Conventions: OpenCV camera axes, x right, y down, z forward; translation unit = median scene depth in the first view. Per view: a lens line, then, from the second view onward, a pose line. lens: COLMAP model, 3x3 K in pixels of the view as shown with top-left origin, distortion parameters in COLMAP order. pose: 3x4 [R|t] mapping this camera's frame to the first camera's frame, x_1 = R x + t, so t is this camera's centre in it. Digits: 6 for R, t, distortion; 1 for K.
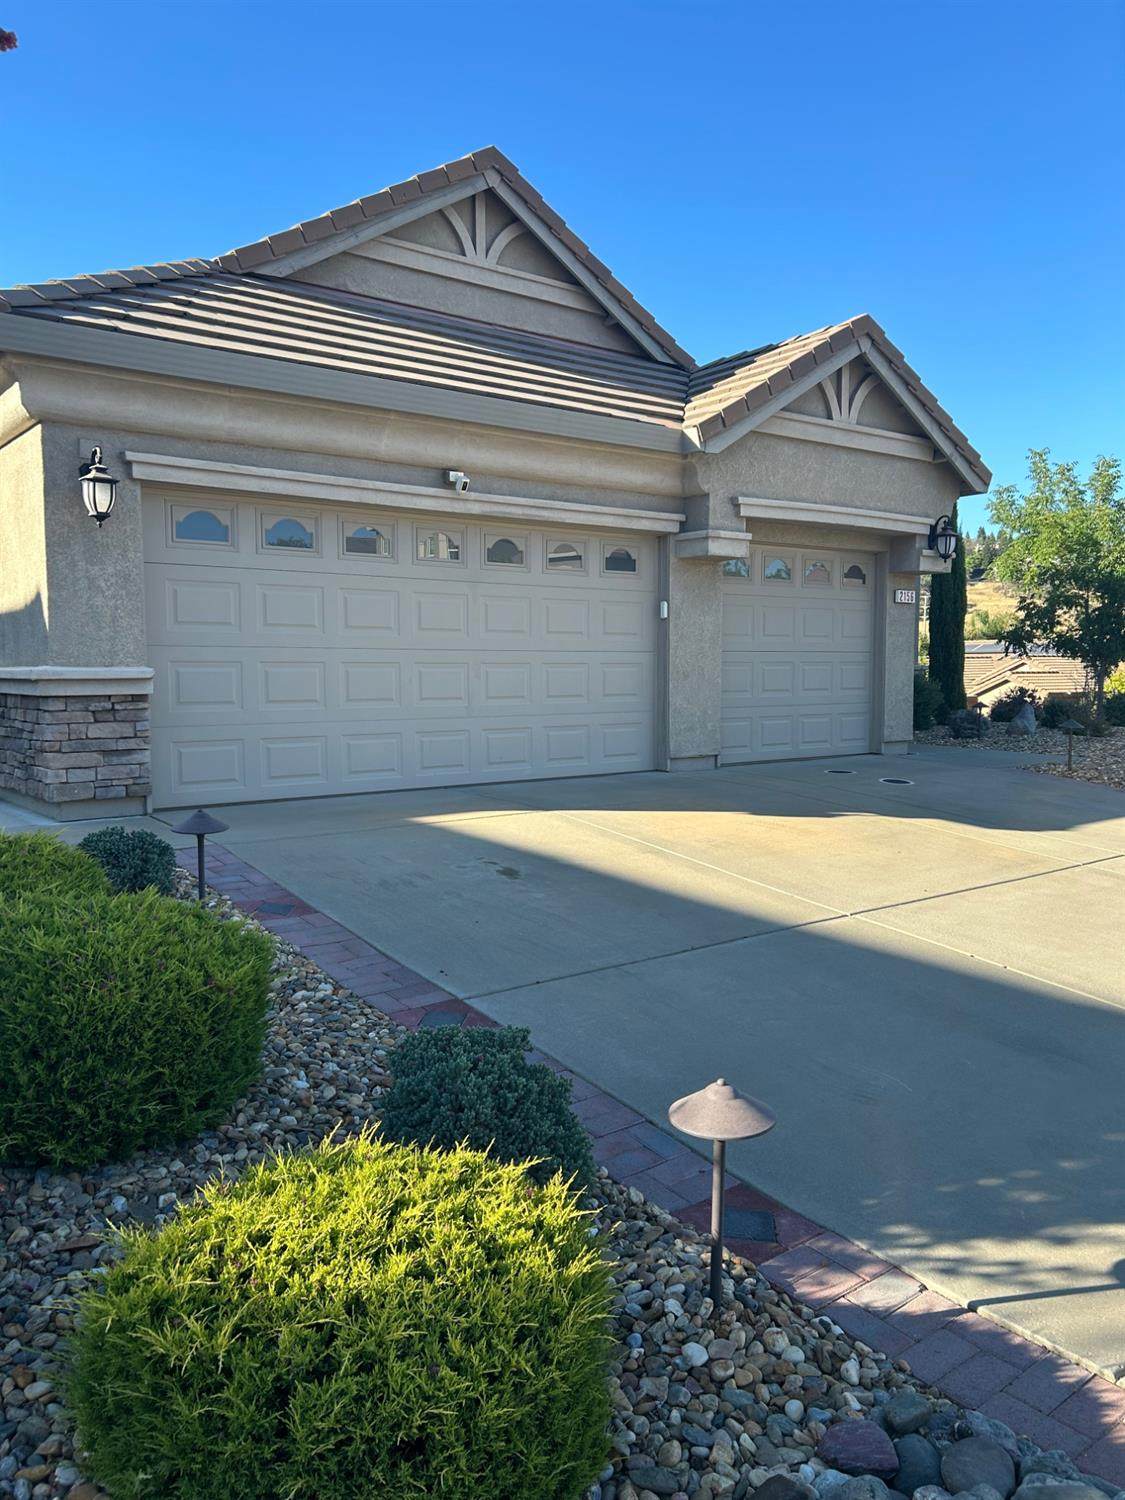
lens RADIAL K [[1144.3, 0, 562.5], [0, 1144.3, 750.0], [0, 0, 1]] dist [0.092495, -0.100350]
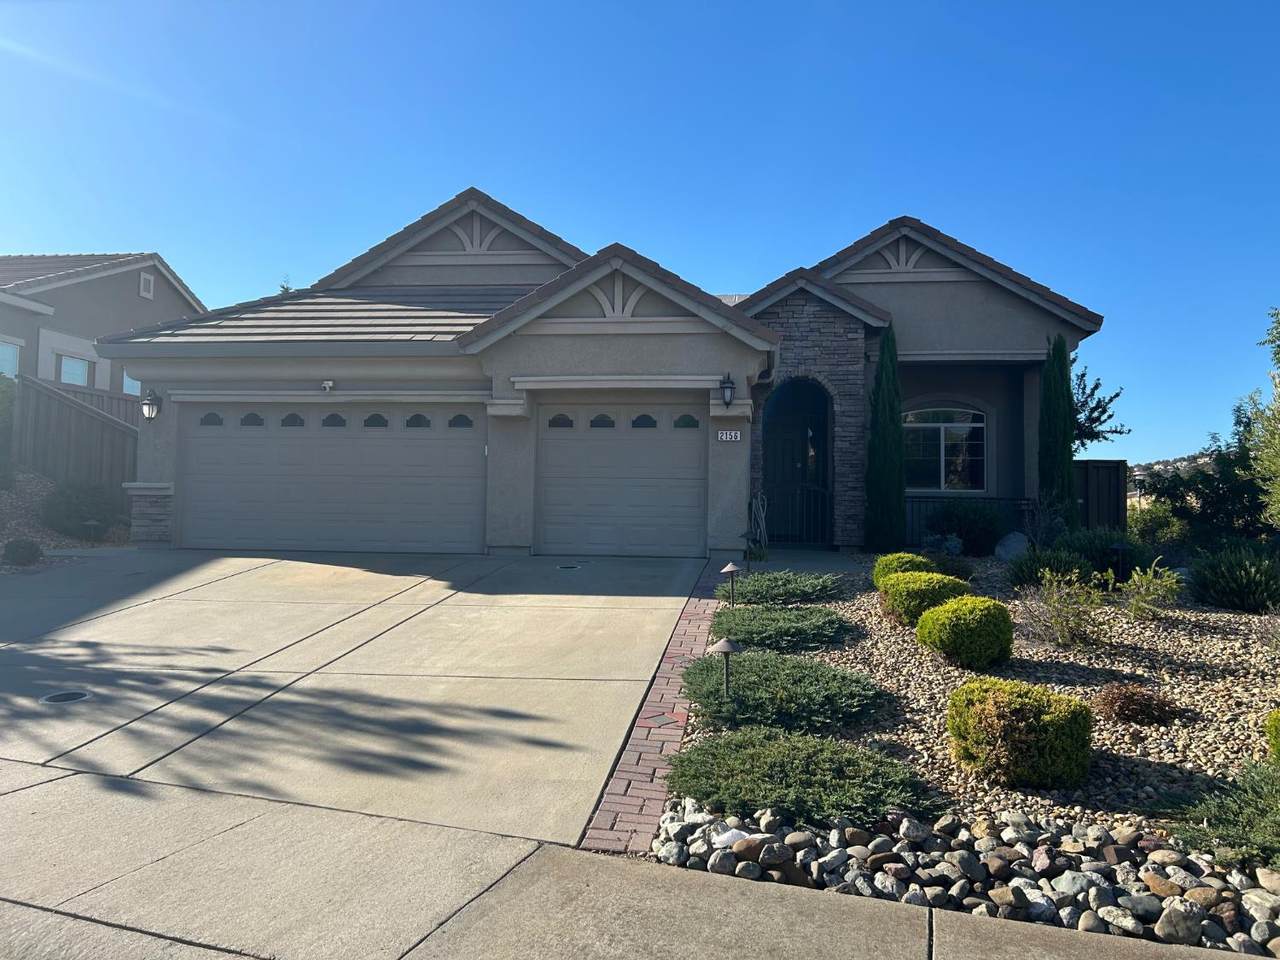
lens RADIAL K [[976.5, 0, 640.0], [0, 976.5, 480.0], [0, 0, 1]] dist [0.092495, -0.100350]
pose [[0.705549, -0.010739, -0.708580, 1.737510], [-0.067808, 0.994274, -0.082587, 0.020874], [0.705410, 0.106317, 0.700781, 0.306974]]
